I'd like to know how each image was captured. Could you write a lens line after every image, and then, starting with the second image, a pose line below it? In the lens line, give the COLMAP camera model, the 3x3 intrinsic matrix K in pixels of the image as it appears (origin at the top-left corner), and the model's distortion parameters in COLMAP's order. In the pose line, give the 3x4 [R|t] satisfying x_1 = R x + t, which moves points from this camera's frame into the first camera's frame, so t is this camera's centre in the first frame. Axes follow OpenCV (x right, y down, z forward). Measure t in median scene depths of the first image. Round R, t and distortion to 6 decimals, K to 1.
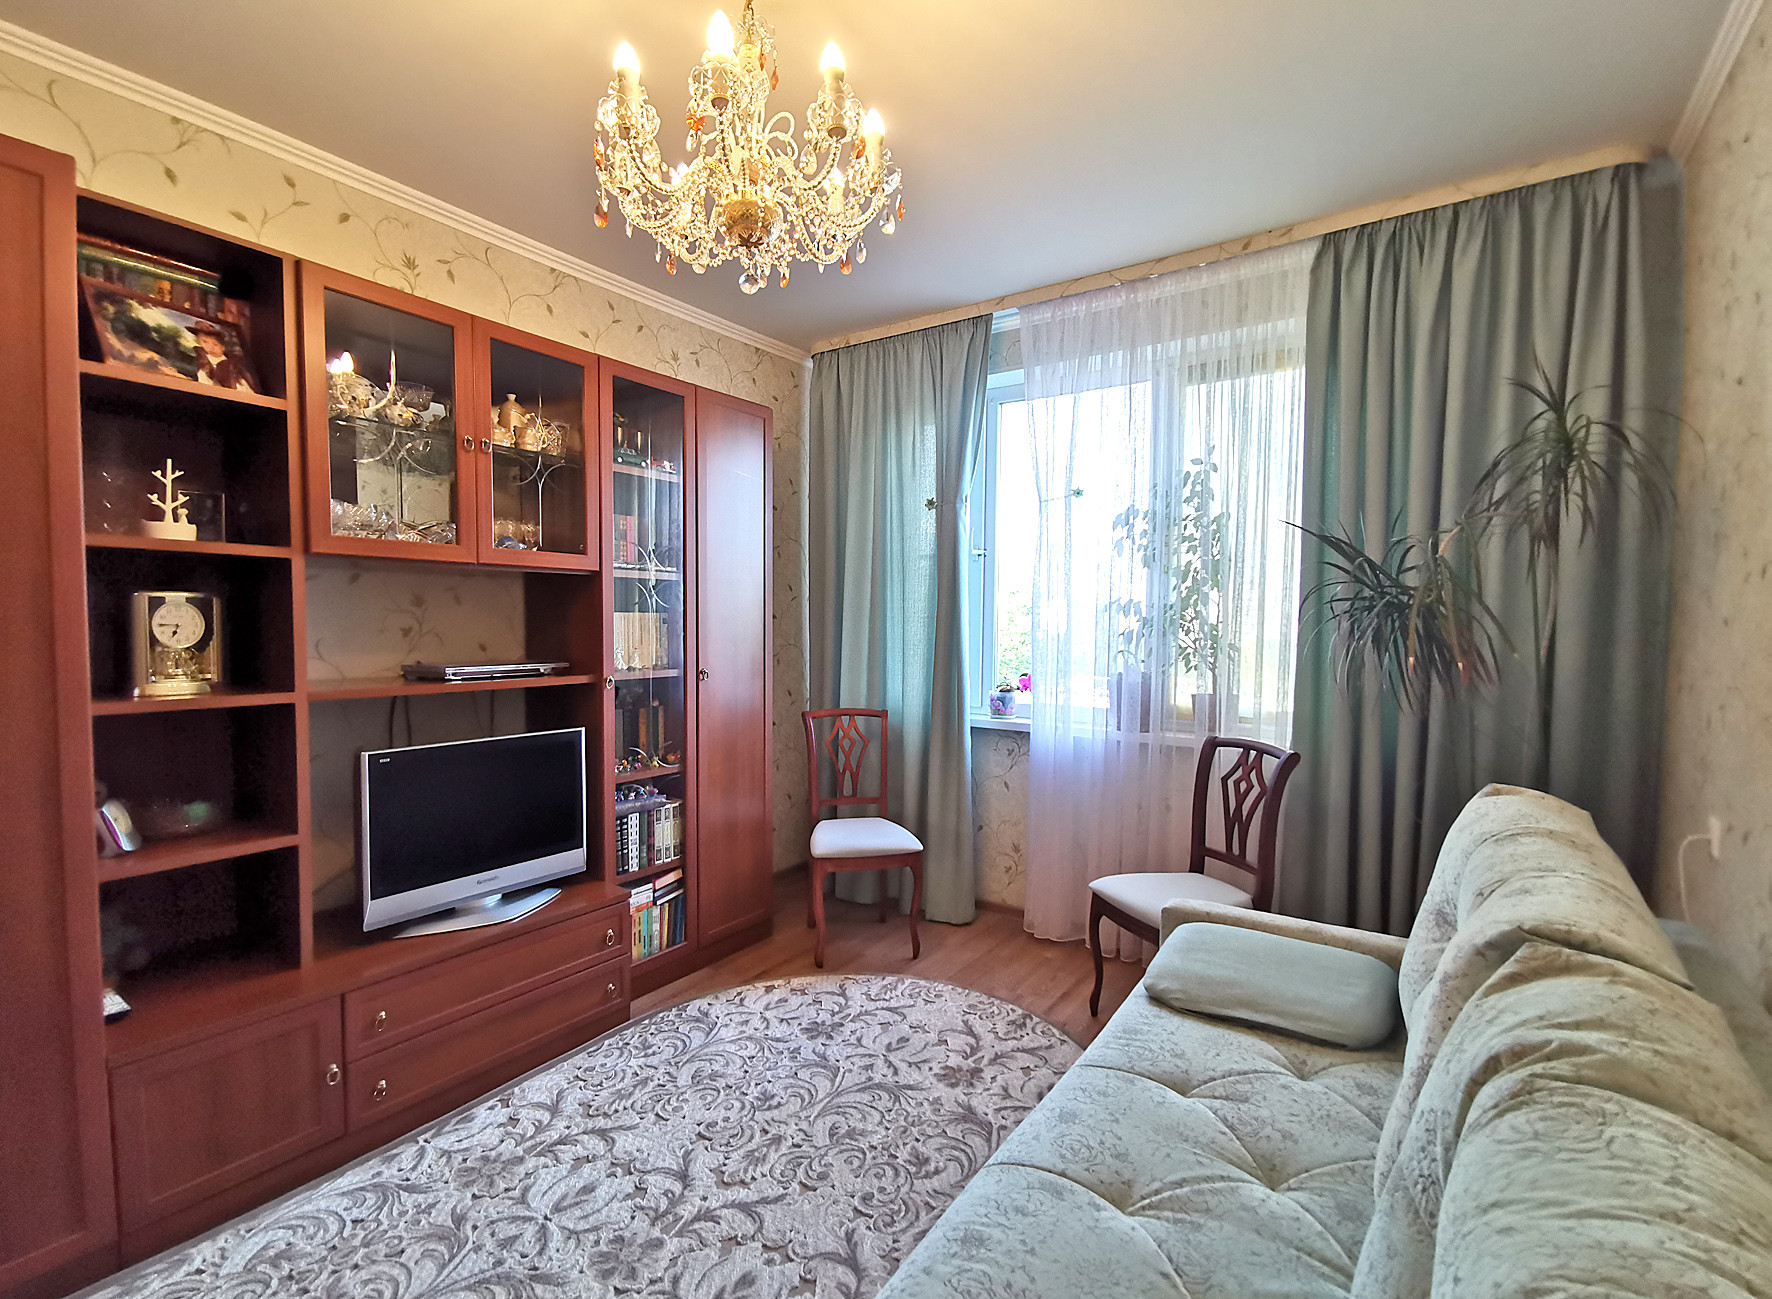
lens RADIAL K [[827.9, 0, 874.5], [0, 827.9, 657.7], [0, 0, 1]] dist [0.015497, 0.000213]
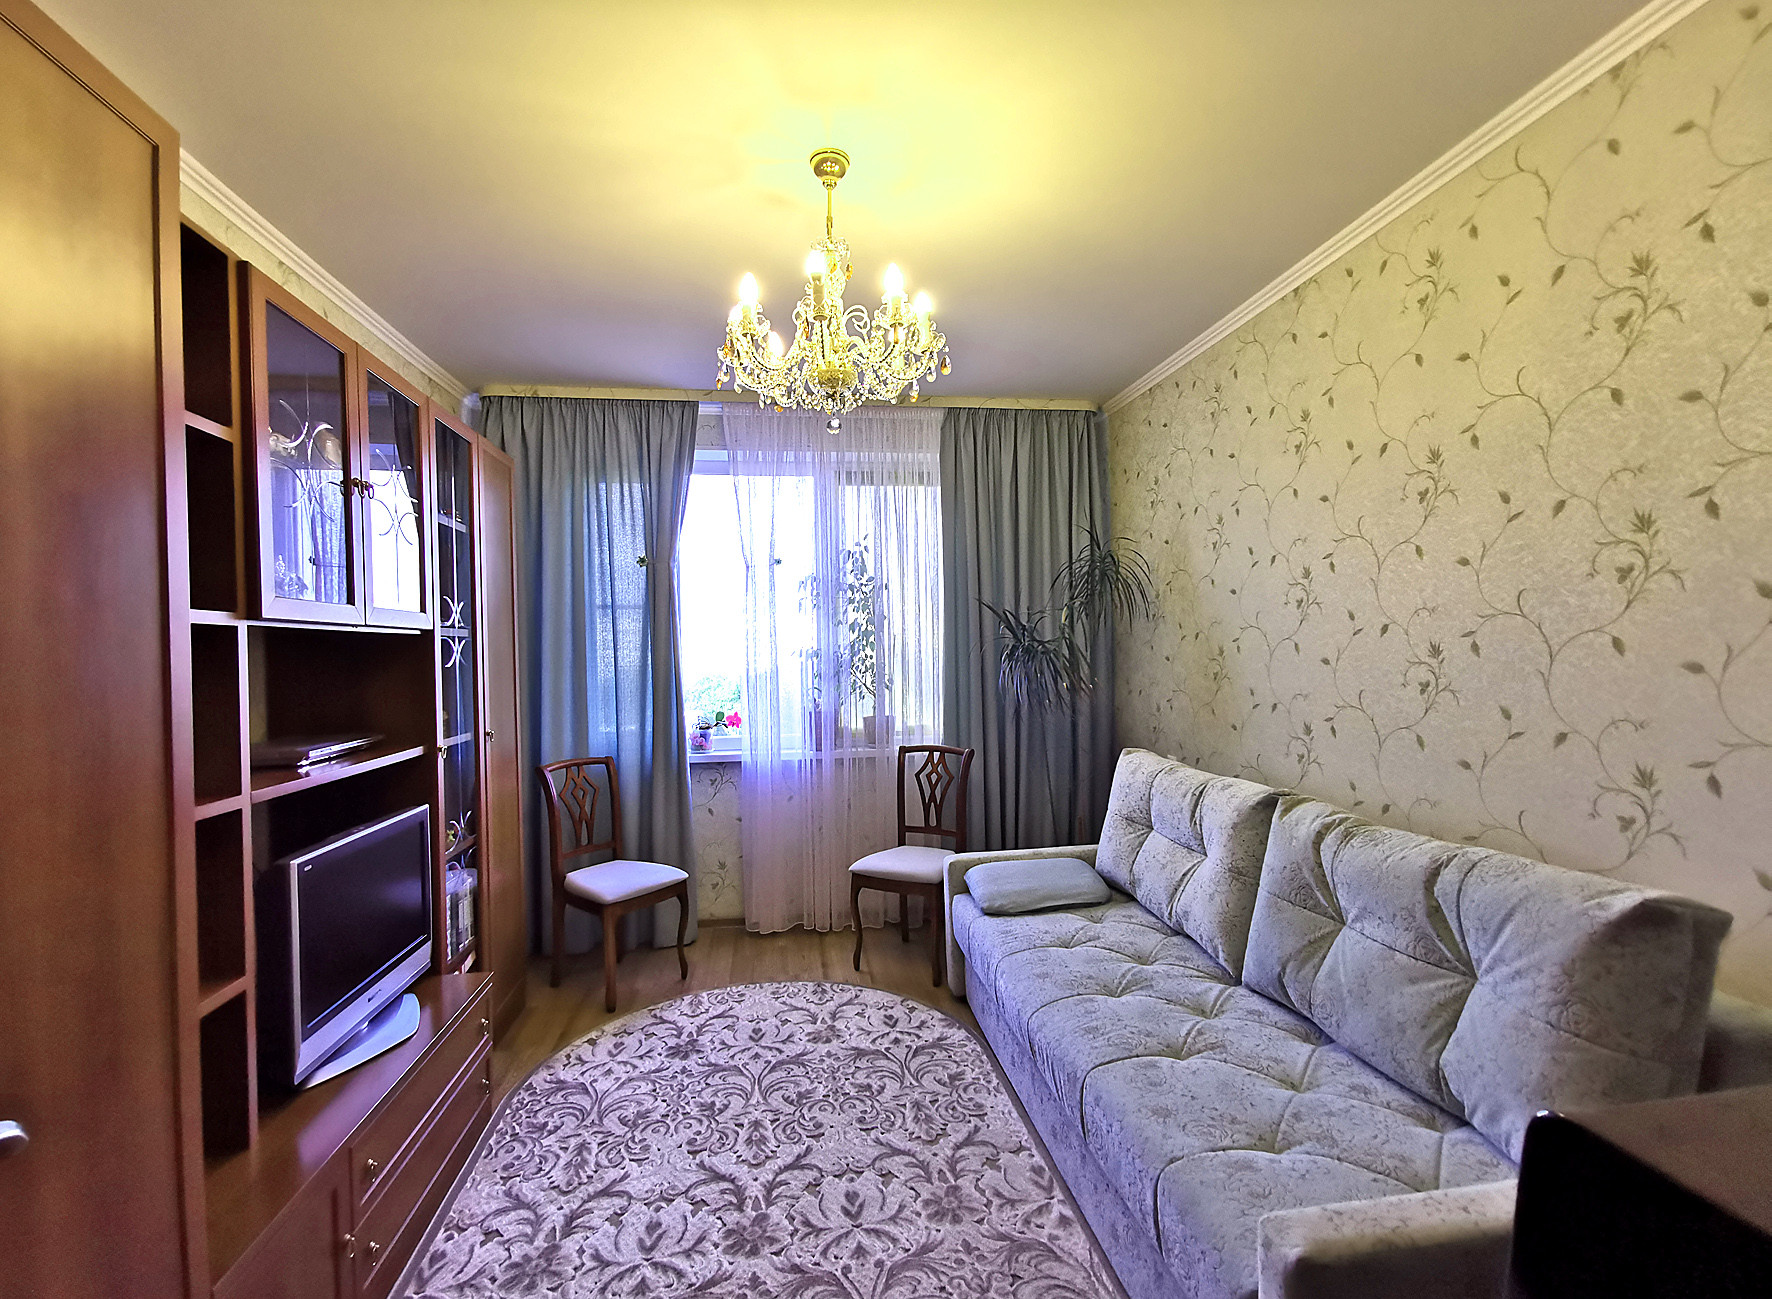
lens RADIAL K [[839.7, 0, 889.0], [0, 839.7, 648.9], [0, 0, 1]] dist [-0.030761, 0.047226]
pose [[0.723671, -0.022420, 0.689781, -0.613255], [0.054597, 0.998200, -0.024835, -0.035339], [-0.687982, 0.055633, 0.723592, -0.007565]]
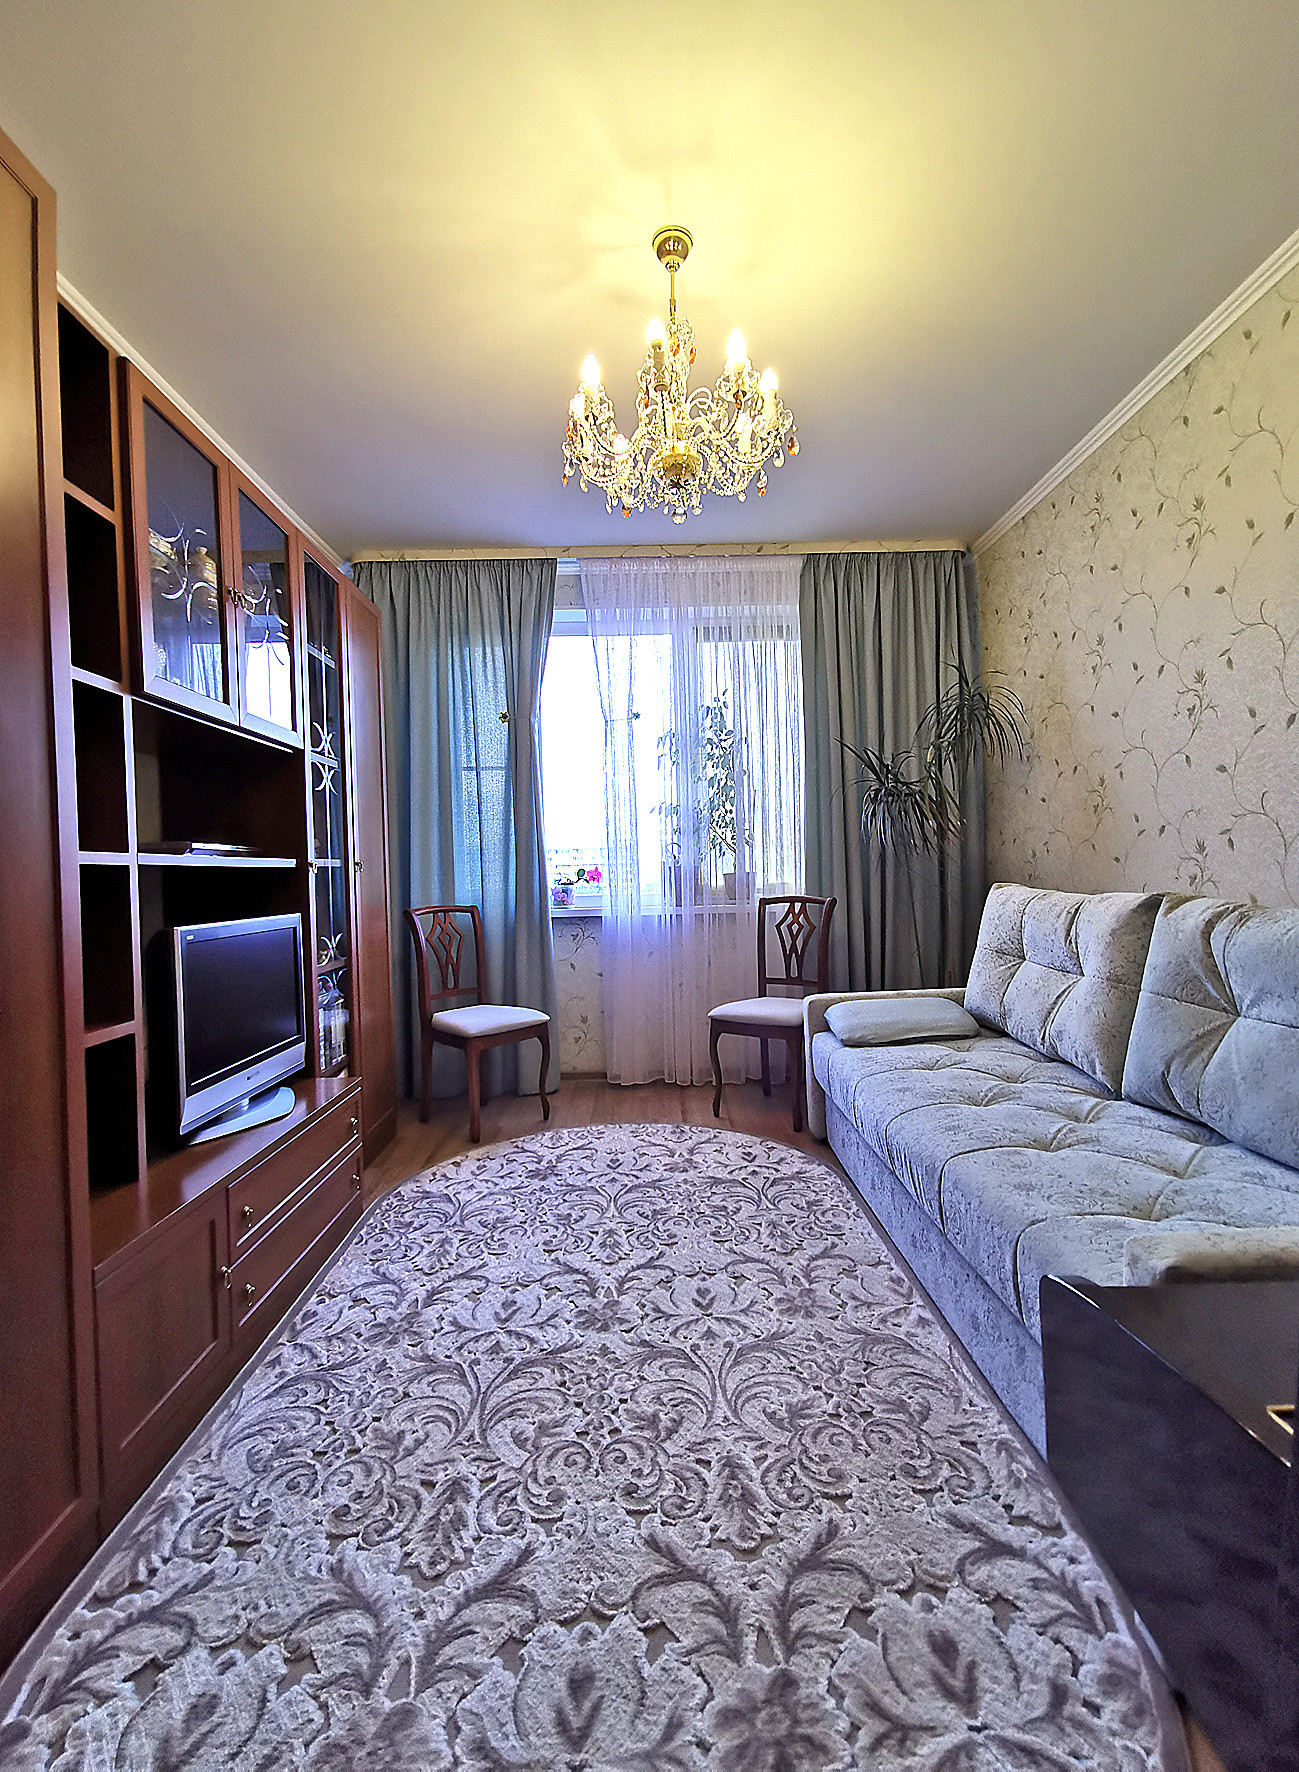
lens RADIAL K [[839.7, 0, 654.7], [0, 839.7, 878.3], [0, 0, 1]] dist [-0.030761, 0.047226]
pose [[0.804438, -0.033954, 0.593066, -0.592709], [0.059537, 0.997947, -0.023622, 0.090902], [-0.591046, 0.054312, 0.804808, -0.007248]]
